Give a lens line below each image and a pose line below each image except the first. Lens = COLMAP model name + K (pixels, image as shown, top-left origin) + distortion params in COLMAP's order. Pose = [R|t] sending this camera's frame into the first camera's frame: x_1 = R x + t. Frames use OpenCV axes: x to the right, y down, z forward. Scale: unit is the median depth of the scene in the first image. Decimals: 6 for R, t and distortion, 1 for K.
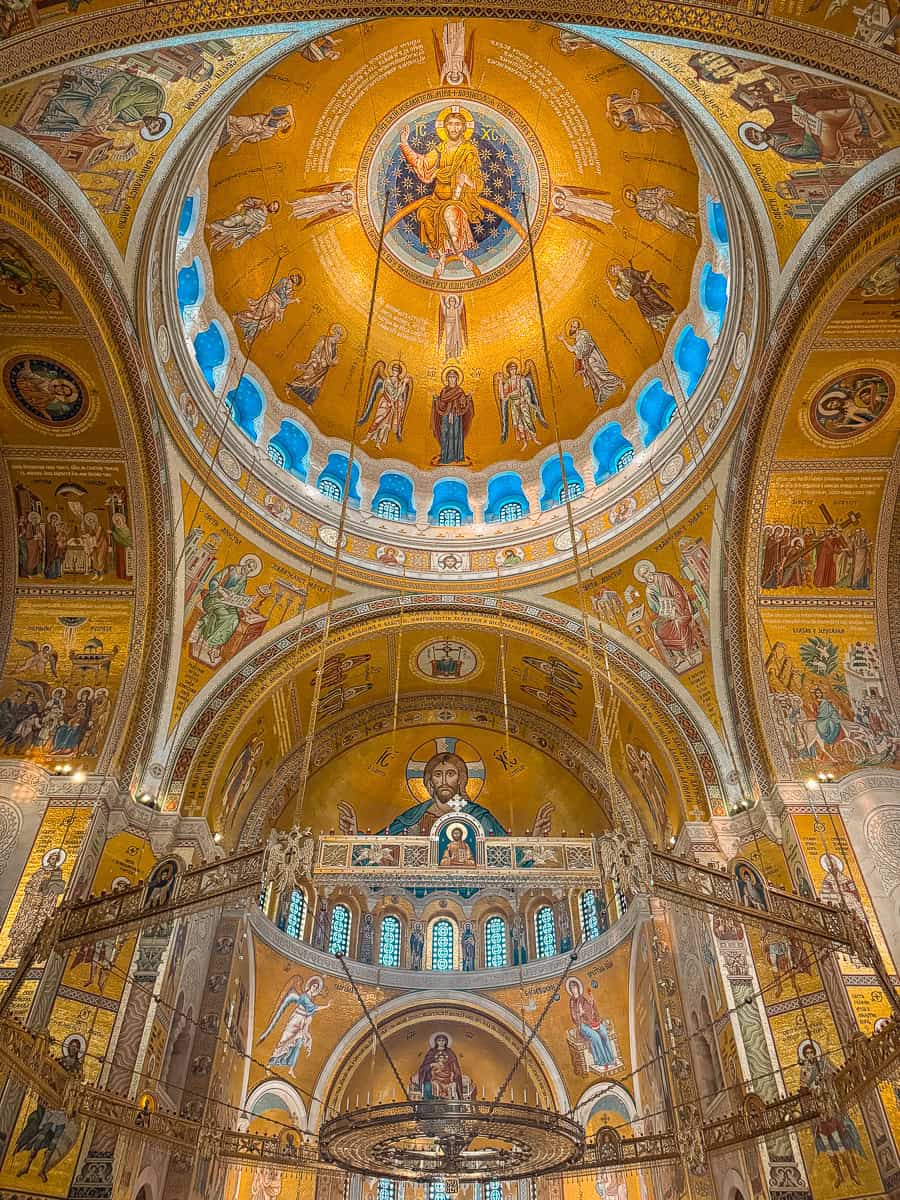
lens RADIAL K [[855.1, 0, 451.4], [0, 855.1, 577.2], [0, 0, 1]] dist [0.099594, -0.181484]
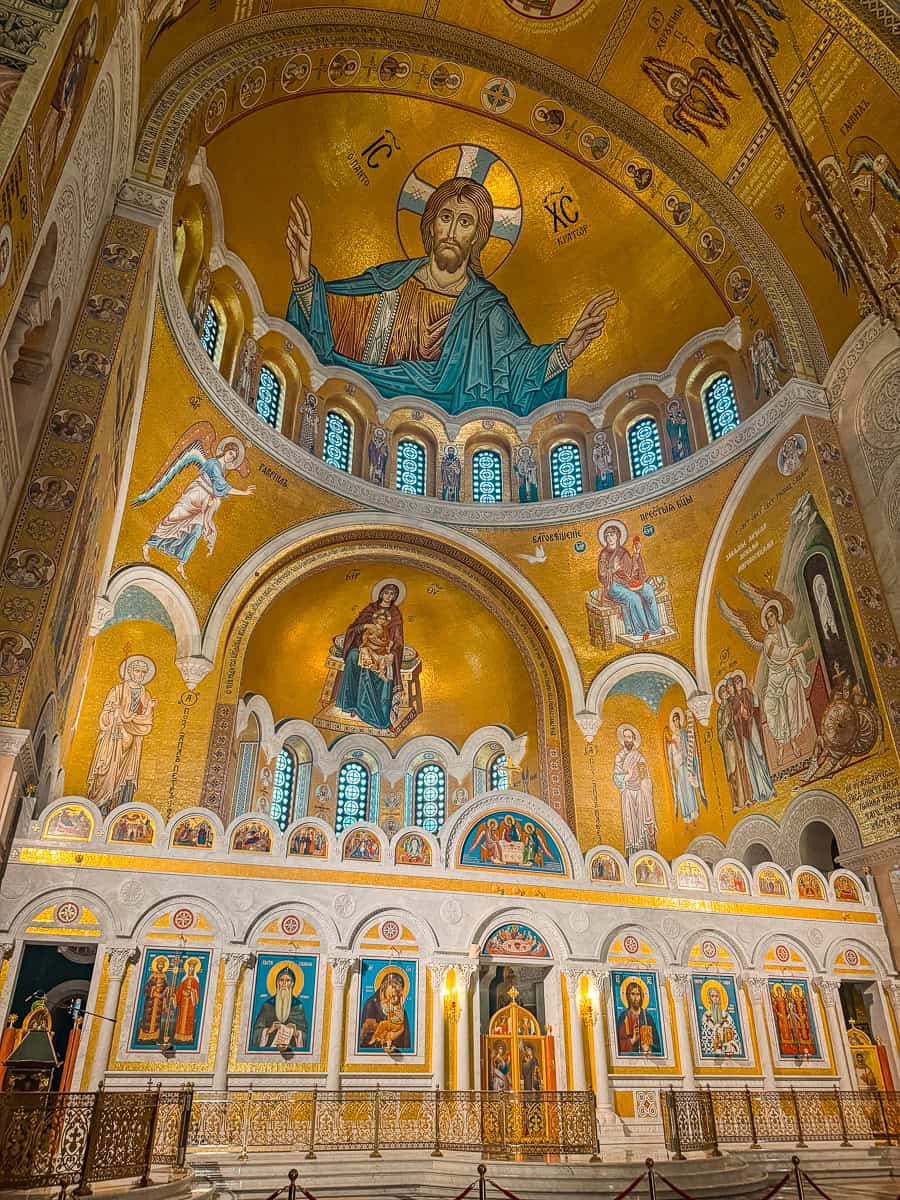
lens RADIAL K [[843.4, 0, 450.0], [0, 843.4, 600.0], [0, 0, 1]] dist [0.089855, -0.132228]
pose [[0.944781, 0.160525, 0.285693, -0.168681], [-0.234325, 0.940381, 0.246527, 0.390533], [-0.229086, -0.299859, 0.926069, 0.390637]]
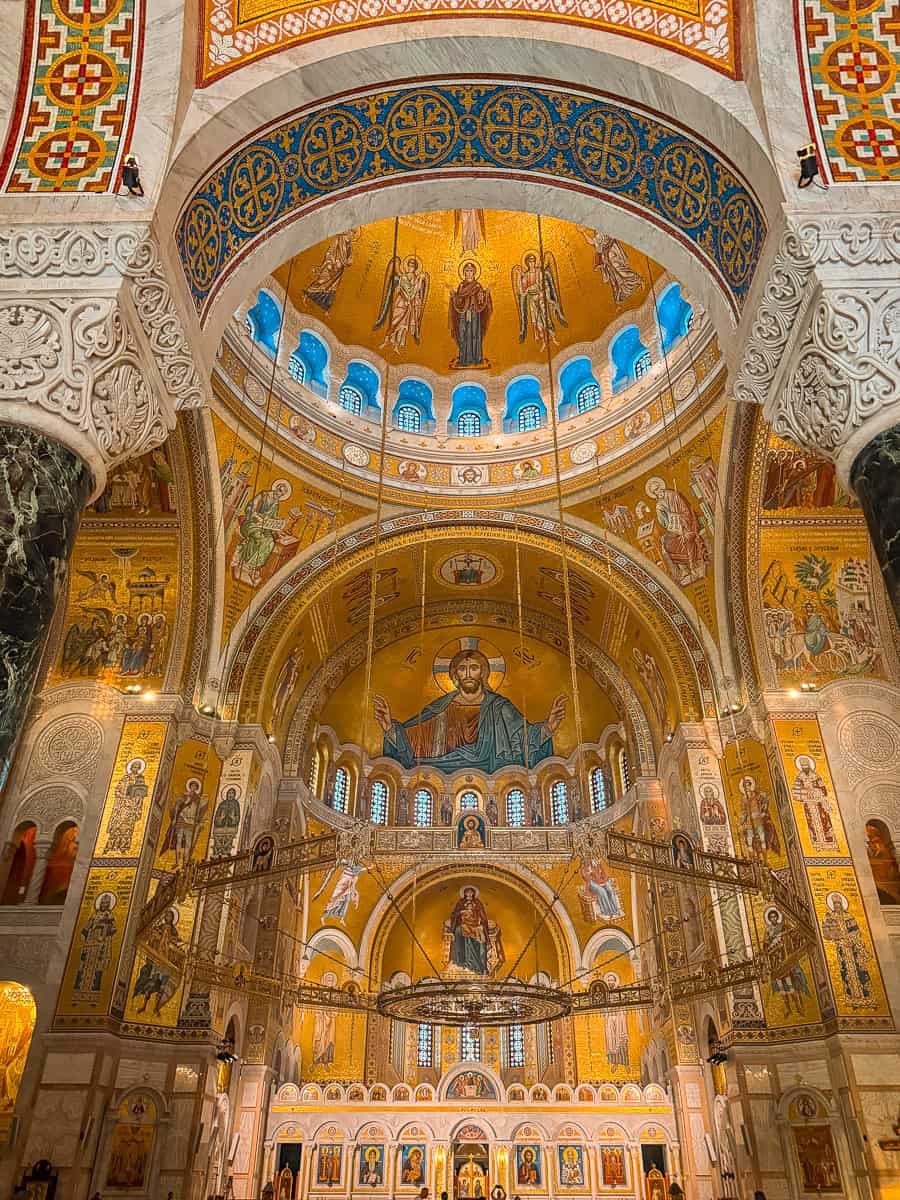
lens RADIAL K [[888.0, 0, 454.4], [0, 888.0, 599.4], [0, 0, 1]] dist [0.095430, -0.124834]
pose [[0.999537, -0.016014, -0.025867, 0.005886], [0.021026, 0.978134, 0.206909, -0.104670], [0.021988, -0.207357, 0.978018, -0.100616]]
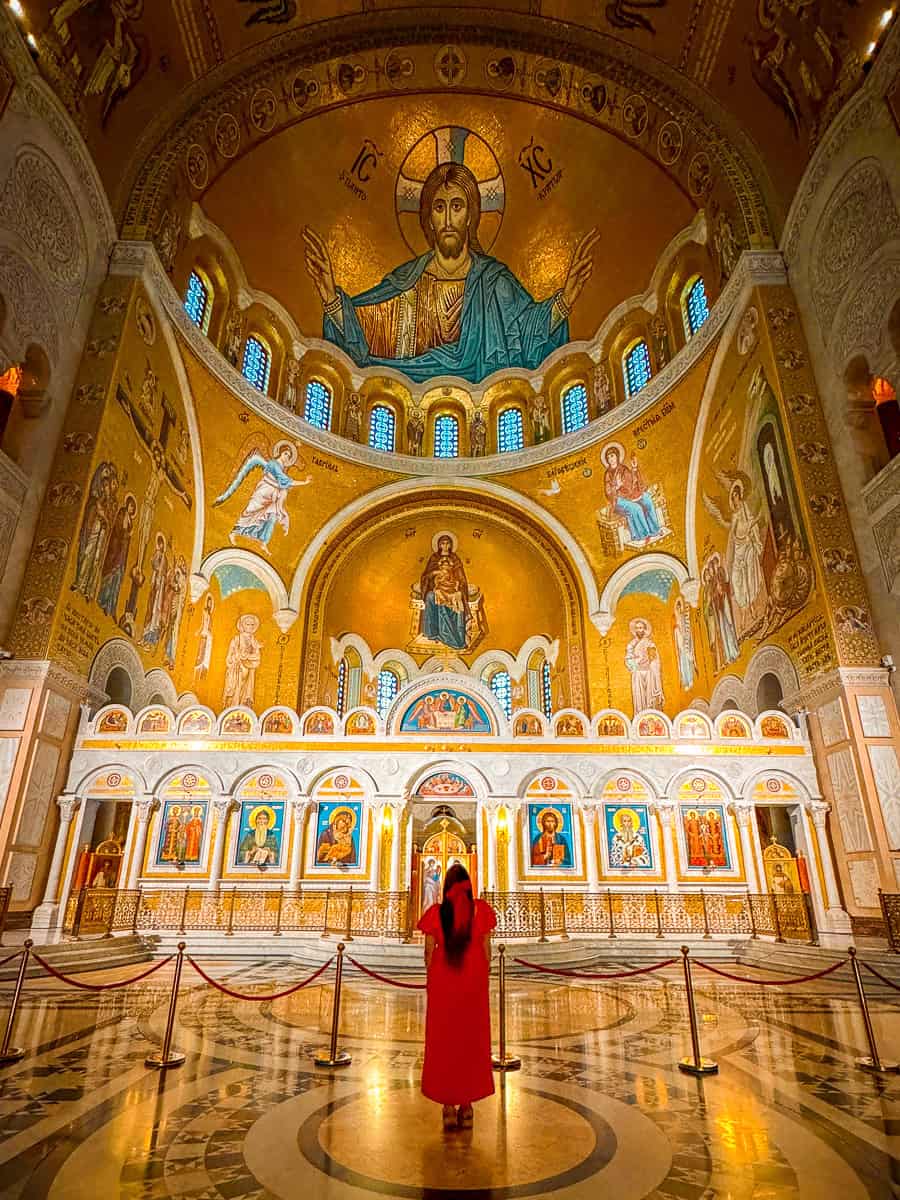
lens RADIAL K [[603.6, 0, 446.6], [0, 603.6, 691.3], [0, 0, 1]] dist [-0.003808, 0.001145]
pose [[0.999985, 0.002278, -0.004961, -0.007270], [0.000241, 0.889487, 0.456961, 0.417589], [0.005453, -0.456956, 0.889473, 0.412303]]
